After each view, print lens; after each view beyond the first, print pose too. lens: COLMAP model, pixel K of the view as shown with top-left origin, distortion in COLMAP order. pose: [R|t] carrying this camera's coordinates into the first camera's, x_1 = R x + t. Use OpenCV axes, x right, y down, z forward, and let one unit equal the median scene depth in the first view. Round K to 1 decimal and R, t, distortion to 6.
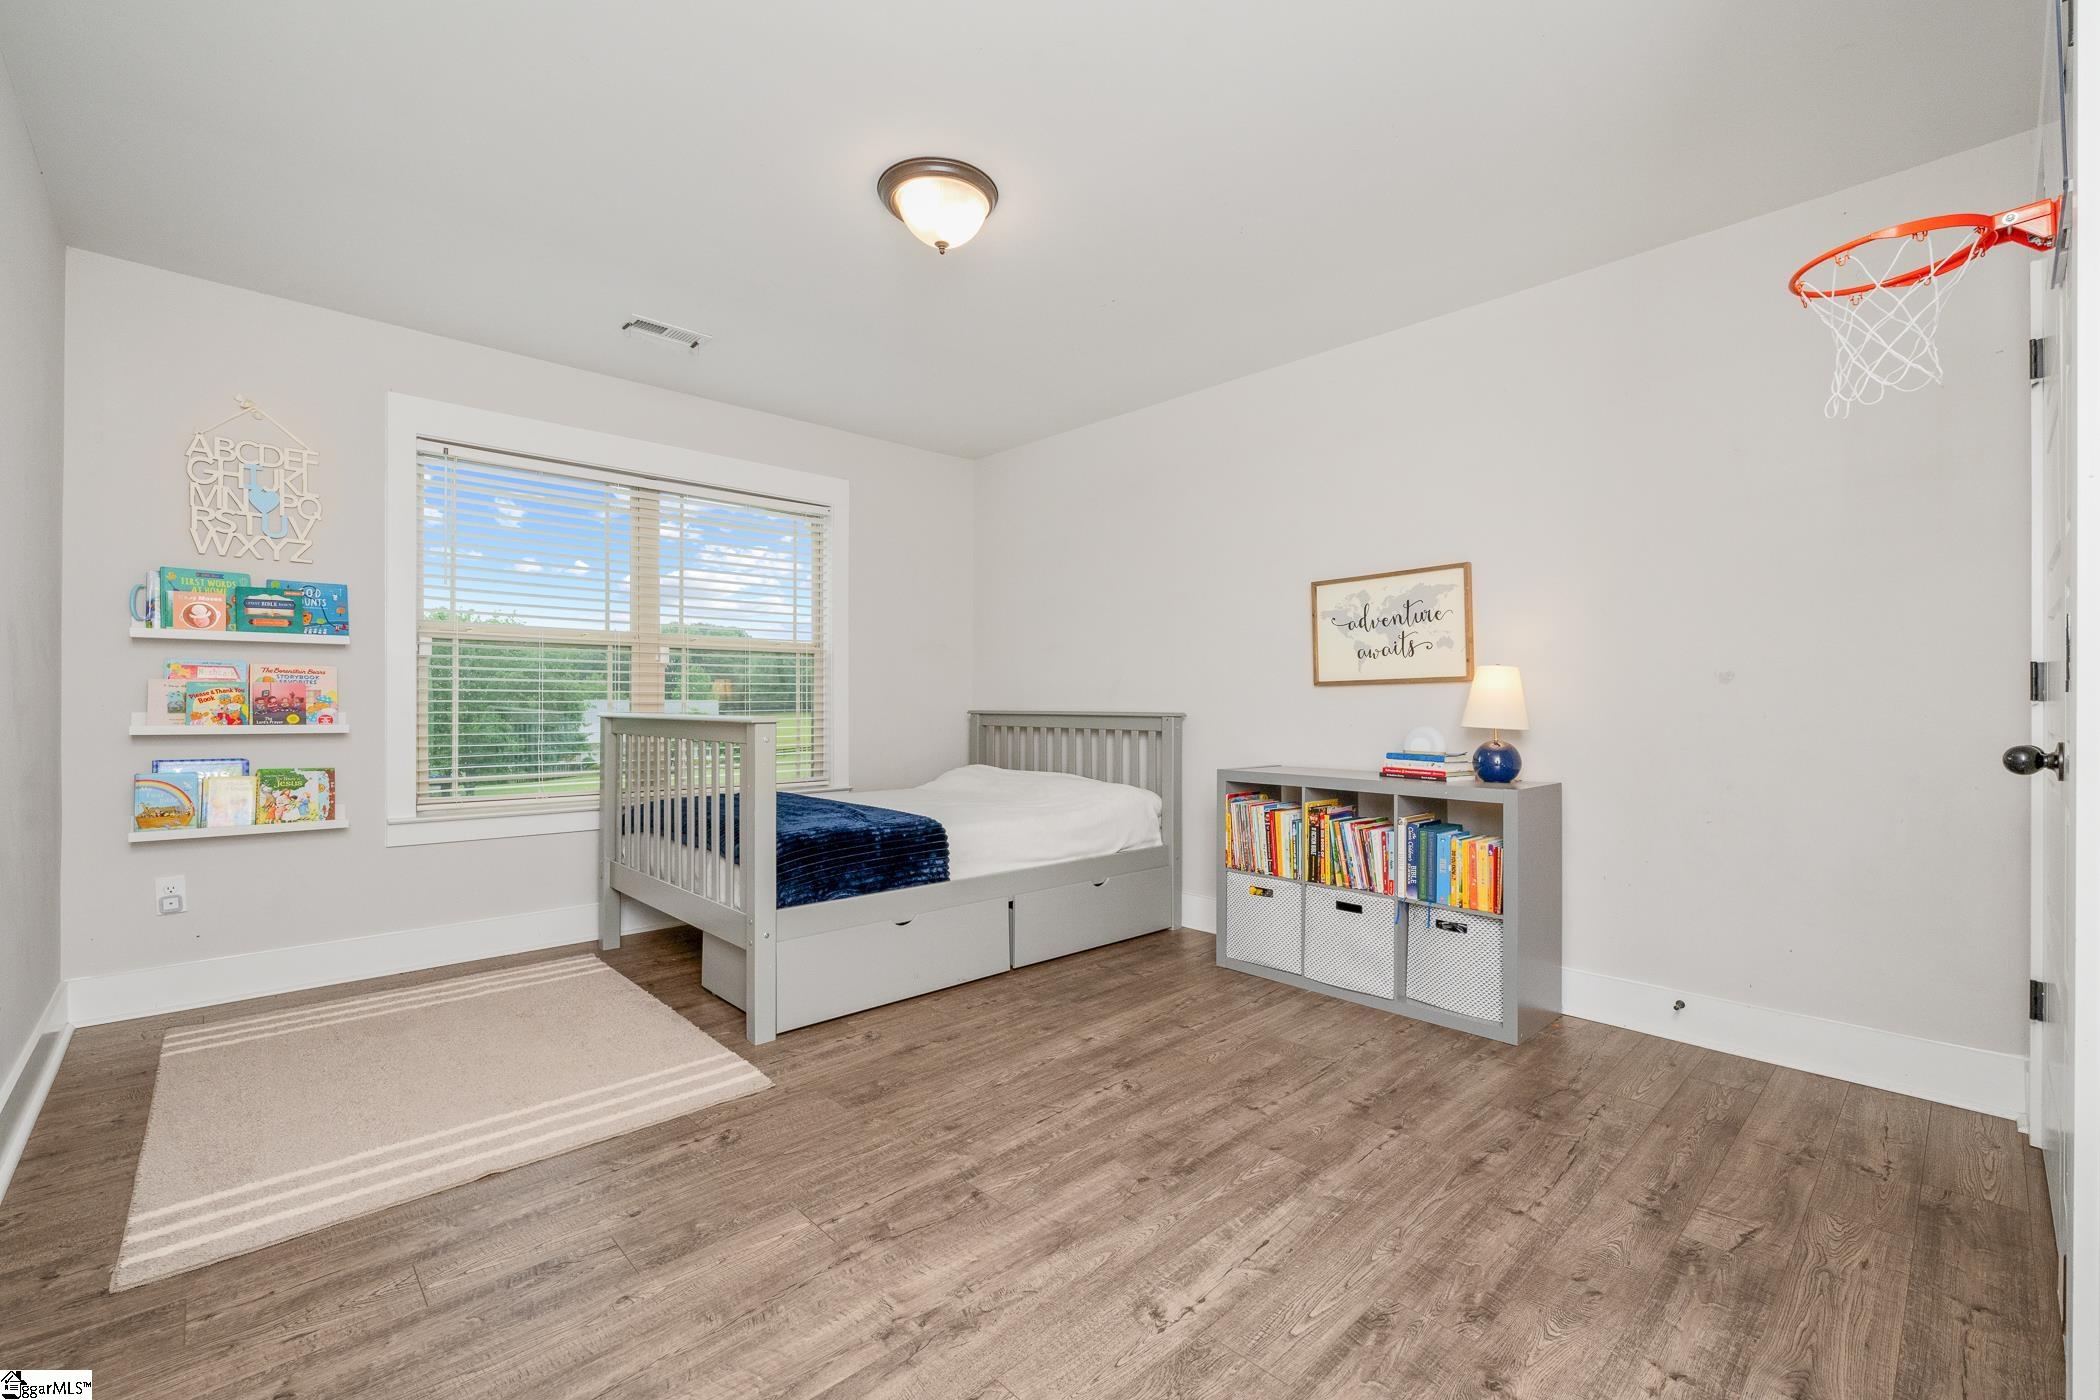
lens RADIAL K [[887.1, 0, 1050.0], [0, 887.1, 700.0], [0, 0, 1]] dist [-0.000481, -0.000073]
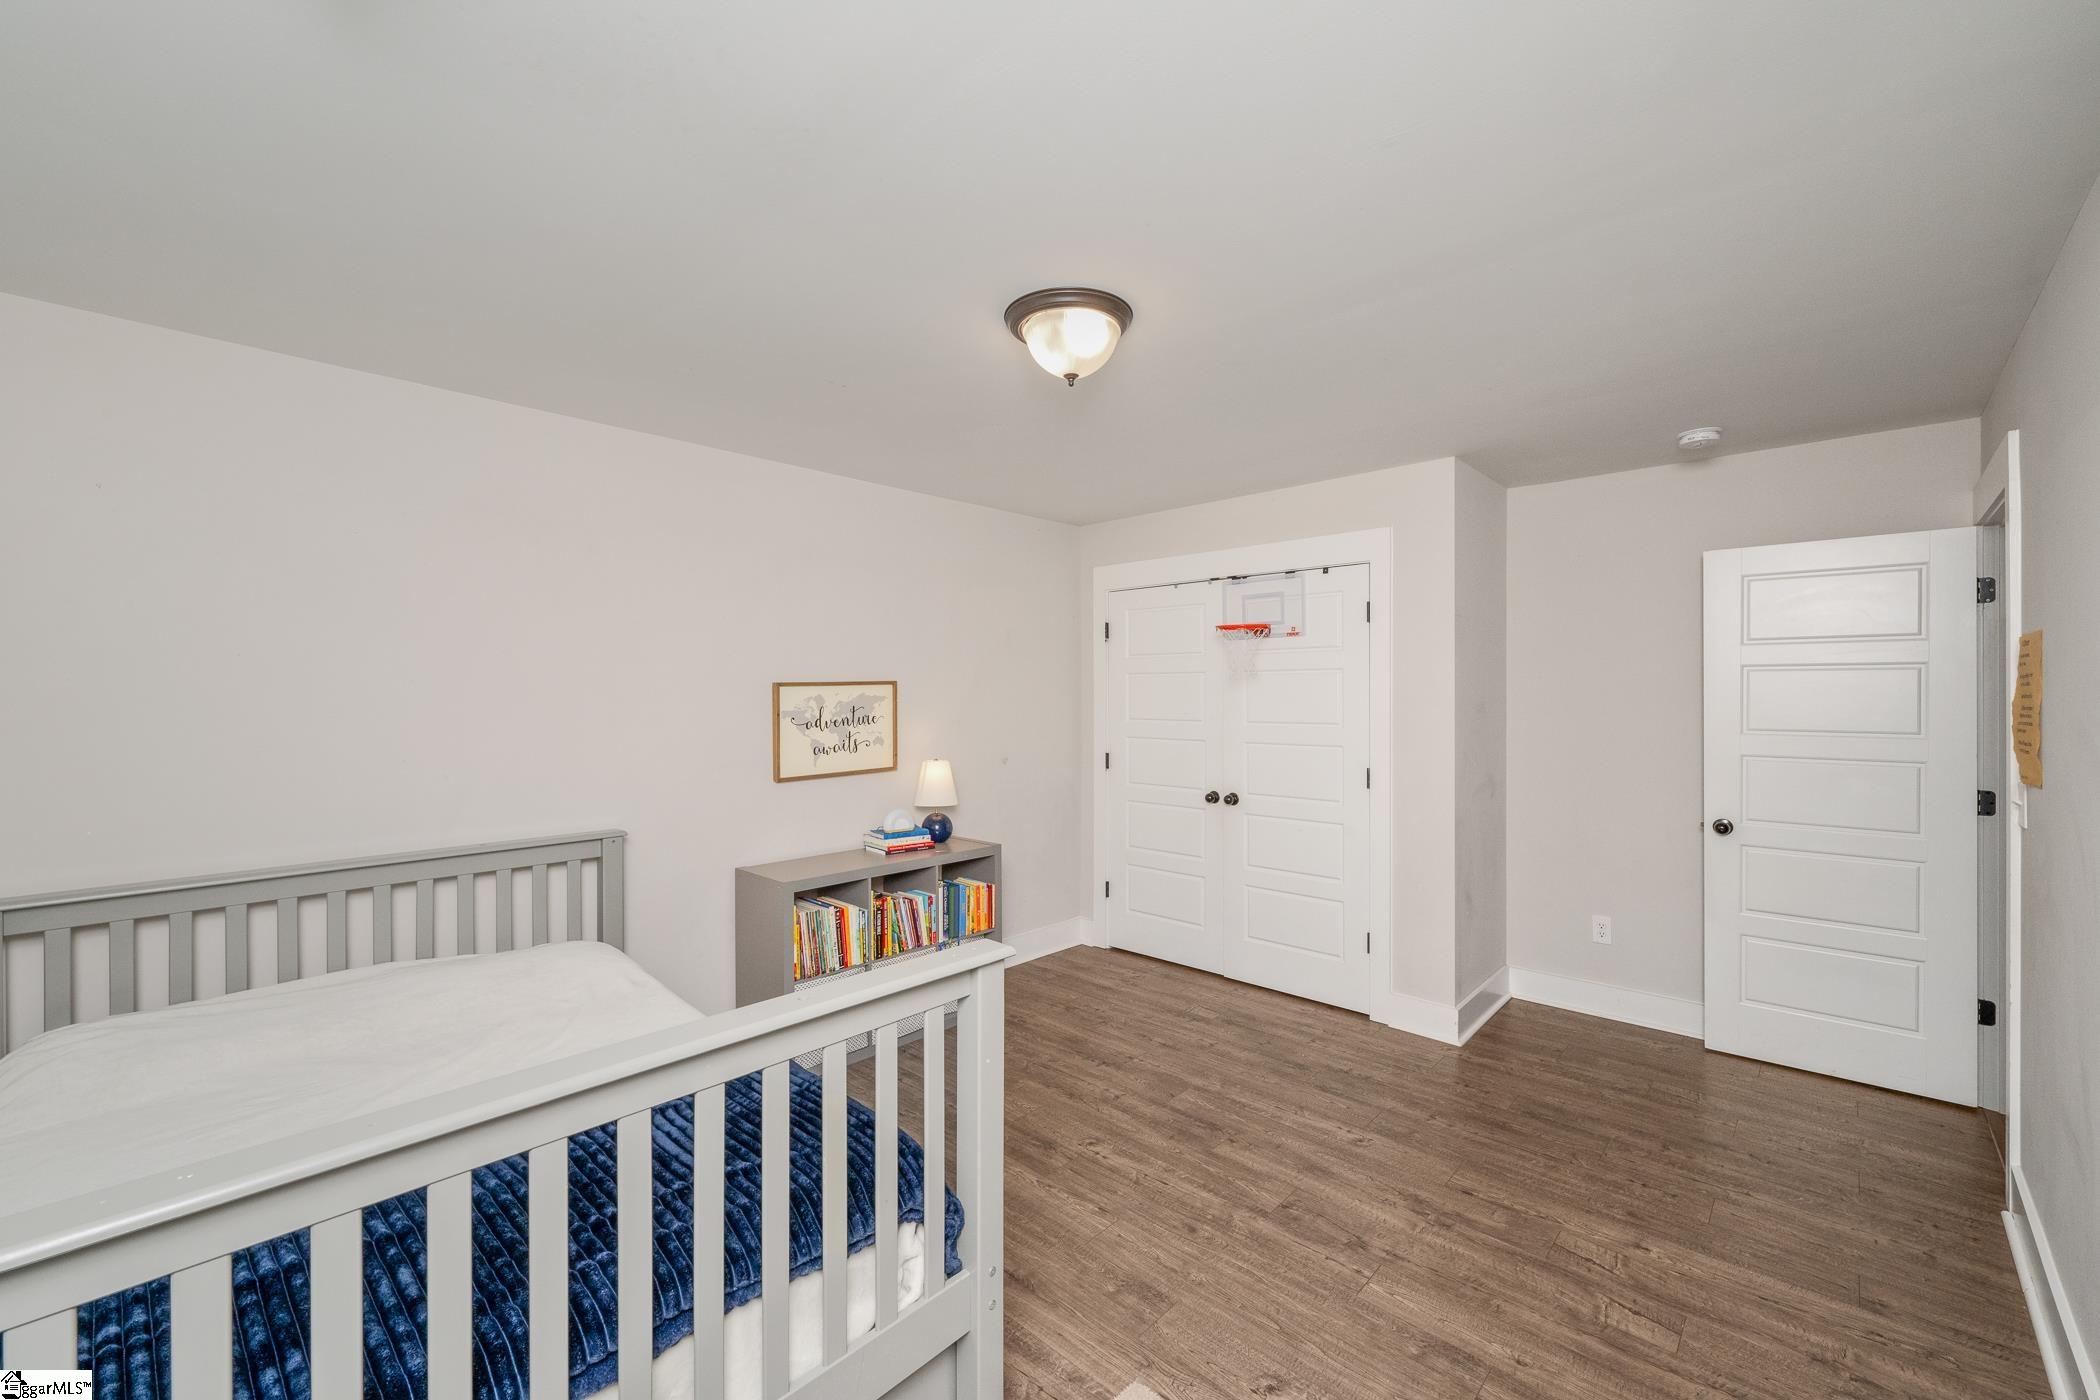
lens RADIAL K [[830.9, 0, 1050.0], [0, 830.9, 700.0], [0, 0, 1]] dist [-0.000476, -0.000151]
pose [[-0.048840, -0.010197, 0.998755, -0.788758], [-0.000831, 0.999948, 0.010168, -0.141025], [-0.998806, -0.000333, -0.048846, 0.838326]]
